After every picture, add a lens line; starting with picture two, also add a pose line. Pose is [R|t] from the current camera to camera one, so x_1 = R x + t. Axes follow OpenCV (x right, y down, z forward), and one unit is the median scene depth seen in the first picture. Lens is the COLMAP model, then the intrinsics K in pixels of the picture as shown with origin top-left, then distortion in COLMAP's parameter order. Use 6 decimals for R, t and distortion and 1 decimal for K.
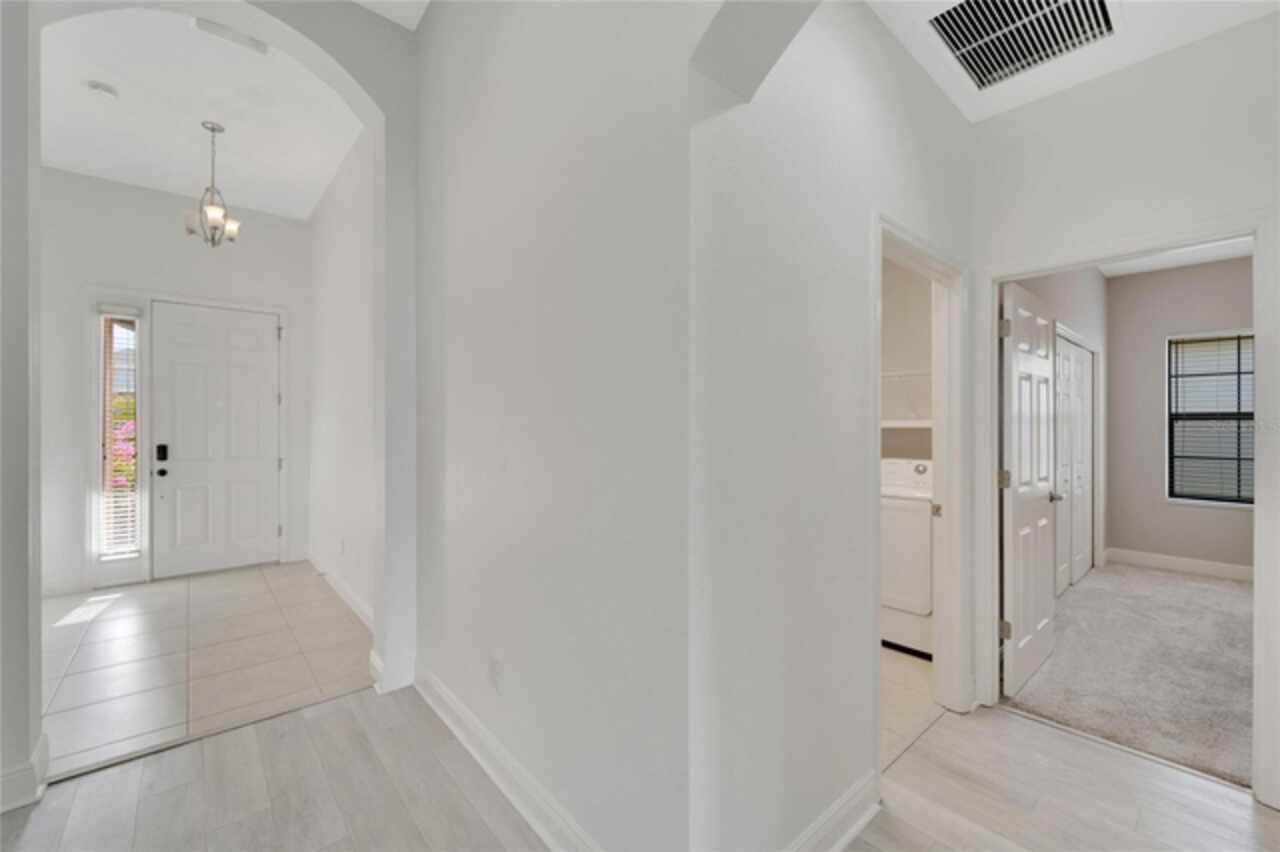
lens RADIAL K [[513.4, 0, 640.4], [0, 513.4, 427.8], [0, 0, 1]] dist [-0.001896, -0.000333]
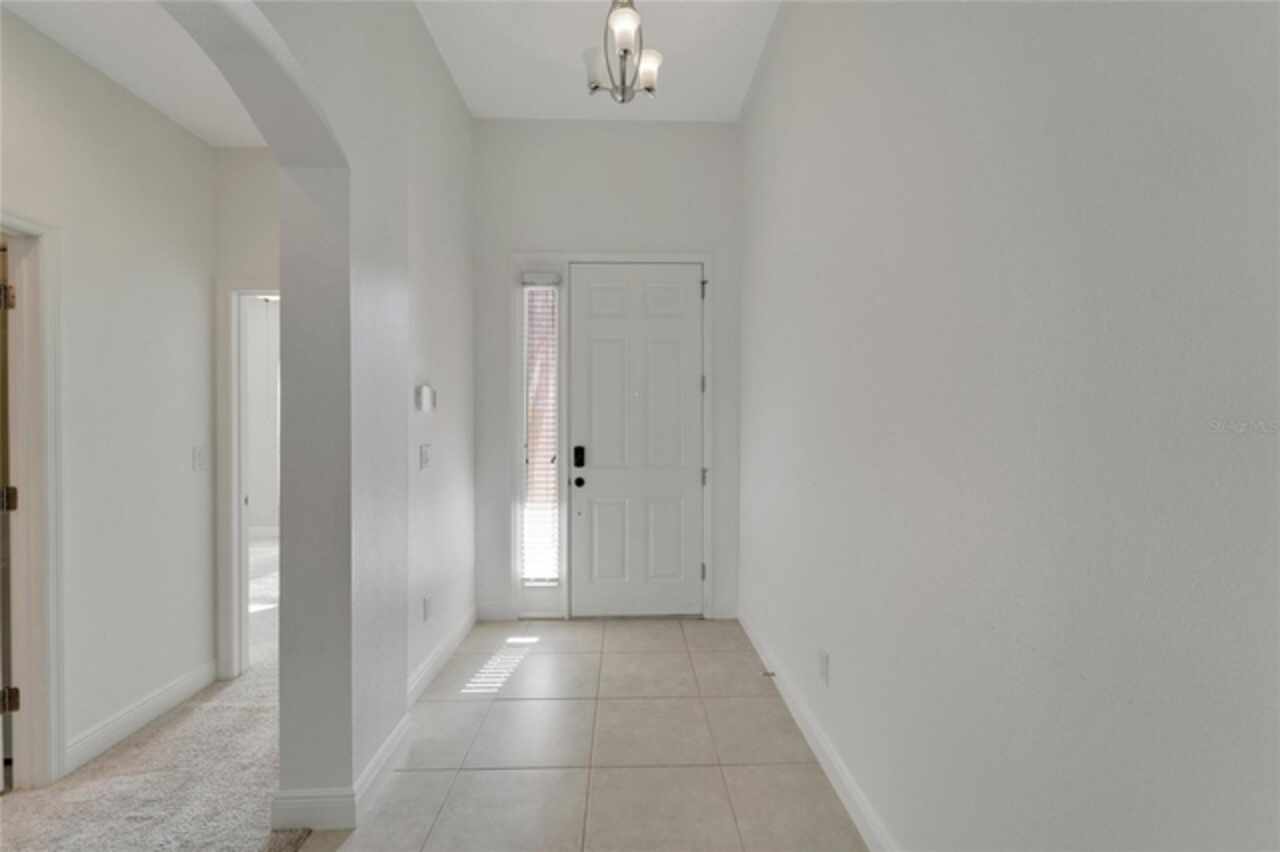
lens RADIAL K [[516.2, 0, 640.4], [0, 516.2, 423.6], [0, 0, 1]] dist [0.000640, 0.000087]
pose [[0.770501, 0.002078, -0.637436, -0.364687], [-0.001118, 0.999998, 0.001909, -0.003033], [0.637438, -0.000758, 0.770501, 0.457862]]
